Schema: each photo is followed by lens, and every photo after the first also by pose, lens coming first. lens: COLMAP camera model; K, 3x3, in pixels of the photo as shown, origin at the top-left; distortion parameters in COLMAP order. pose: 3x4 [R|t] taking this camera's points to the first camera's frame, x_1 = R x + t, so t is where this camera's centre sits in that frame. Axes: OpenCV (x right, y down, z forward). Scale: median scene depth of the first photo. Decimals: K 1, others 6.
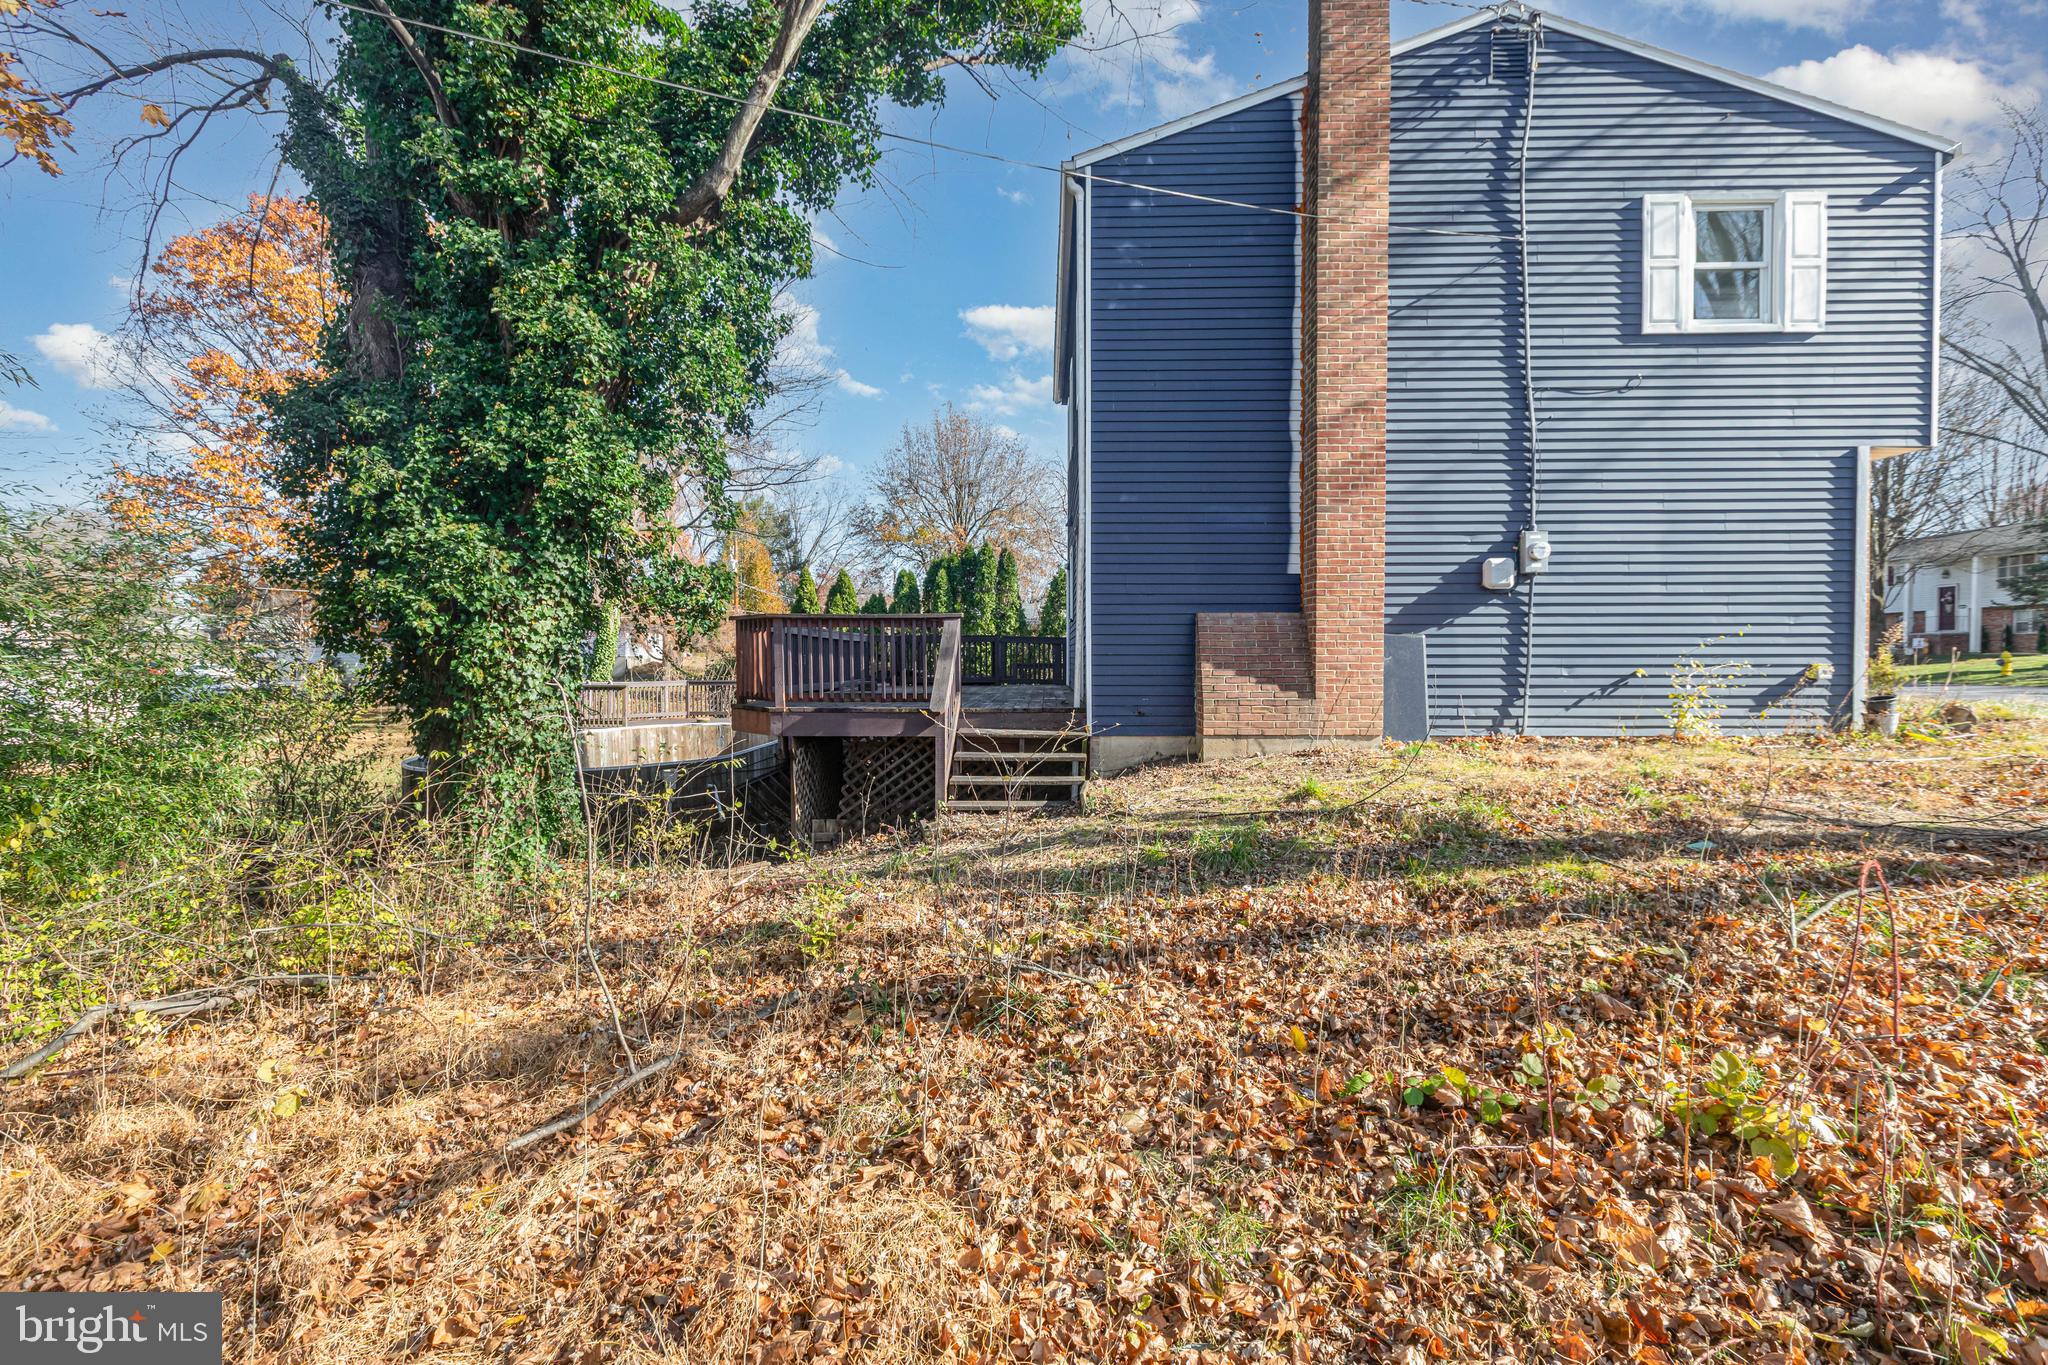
lens RADIAL K [[928.2, 0, 1024.0], [0, 928.2, 682.5], [0, 0, 1]] dist [0.001126, -0.000933]
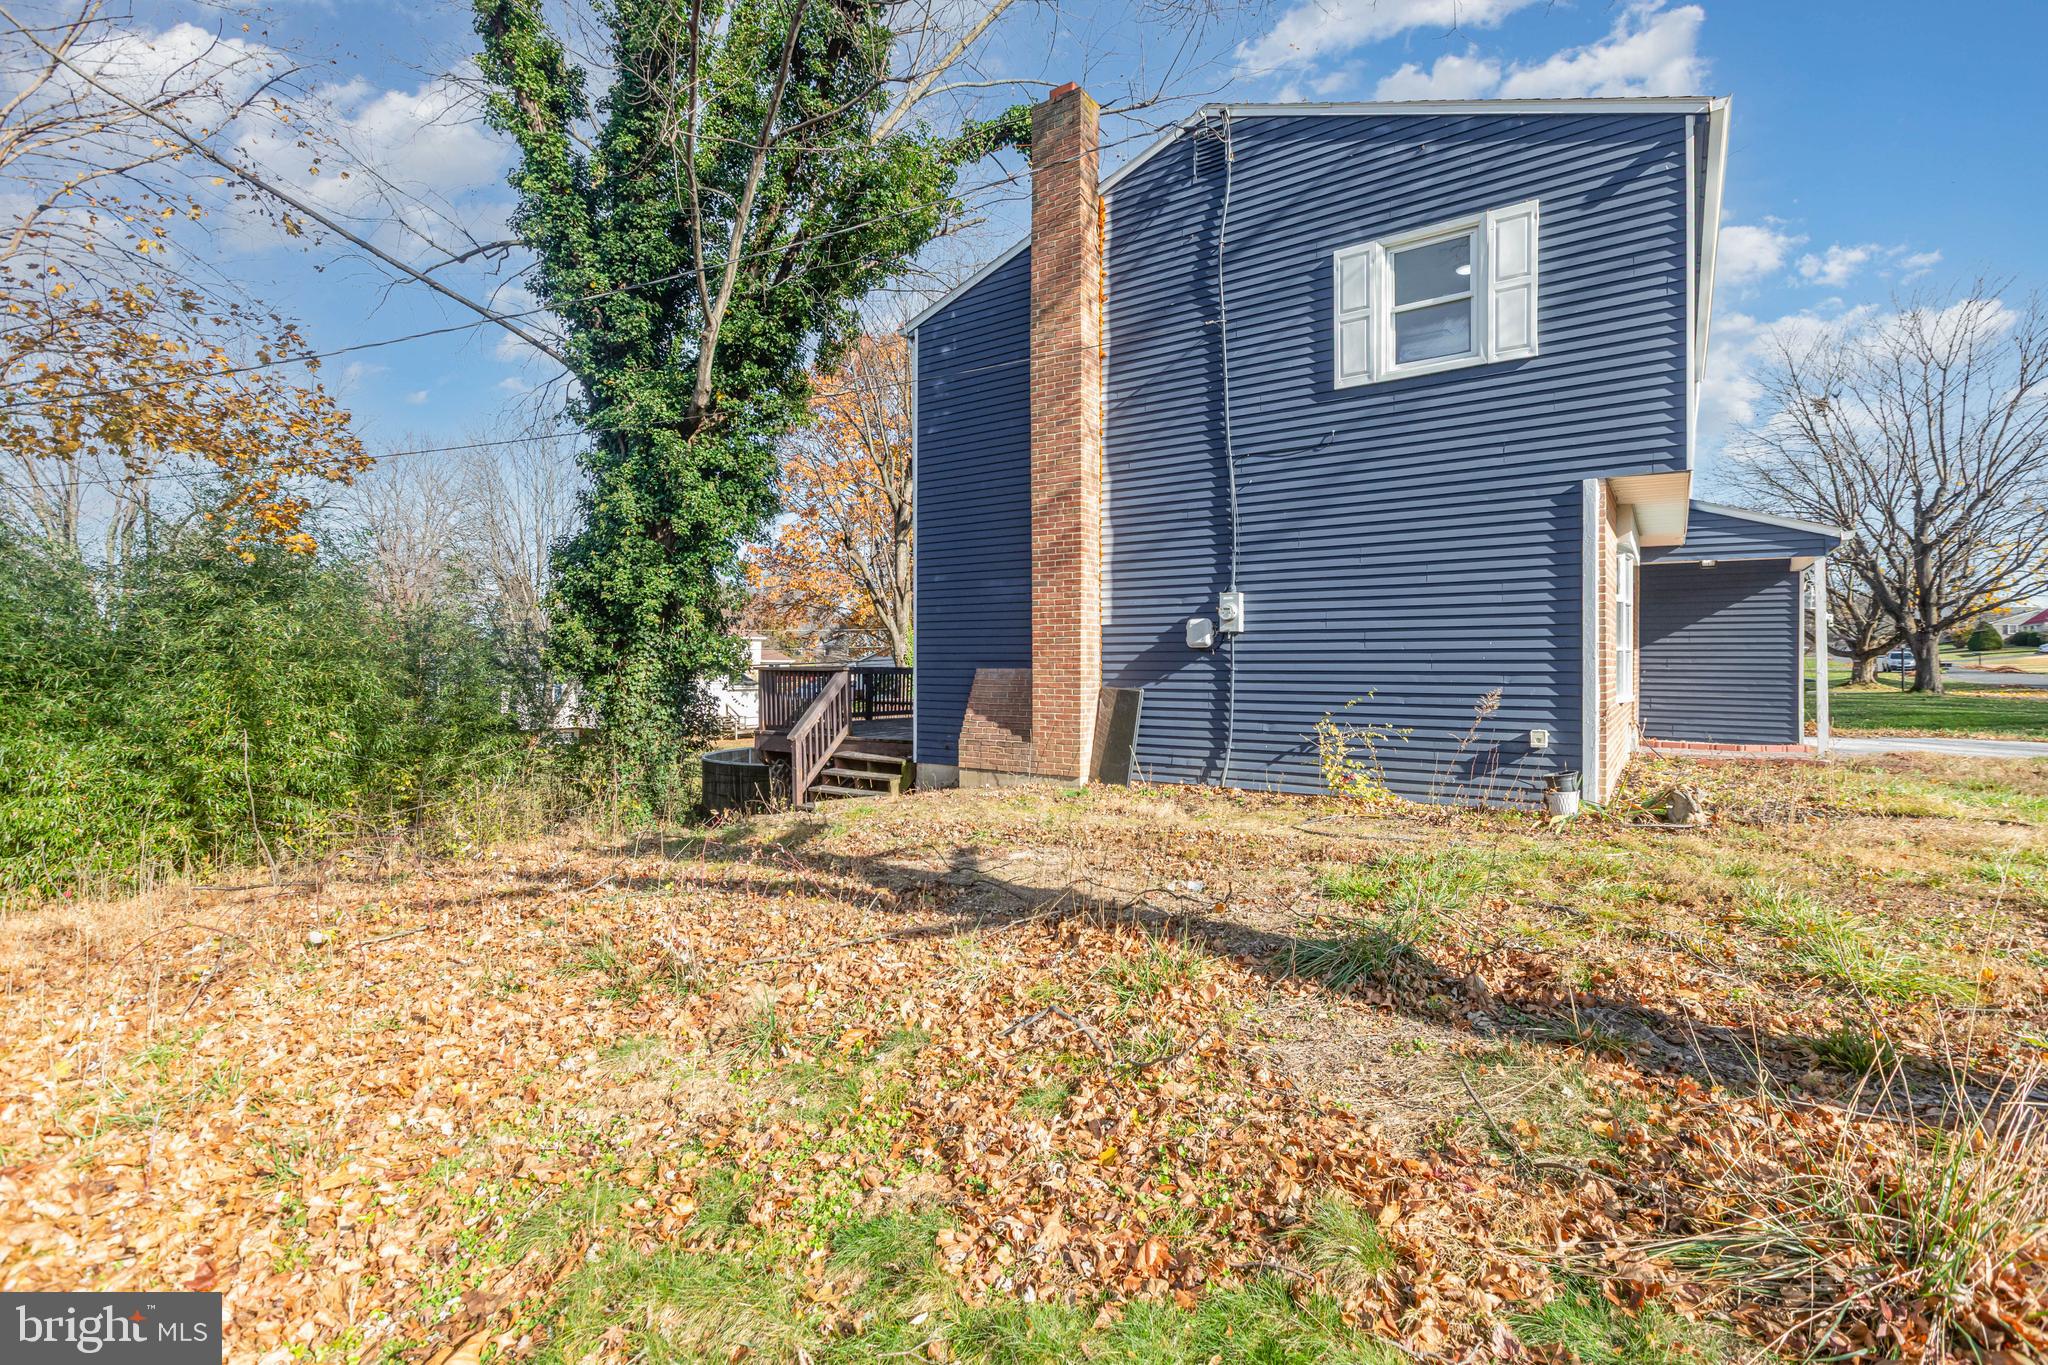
lens RADIAL K [[928.2, 0, 1024.0], [0, 928.2, 682.5], [0, 0, 1]] dist [0.001126, -0.000933]
pose [[0.834658, 0.012127, -0.550635, 0.937161], [-0.024611, 0.999580, -0.015293, -0.039464], [0.550219, 0.026316, 0.834606, -0.001547]]
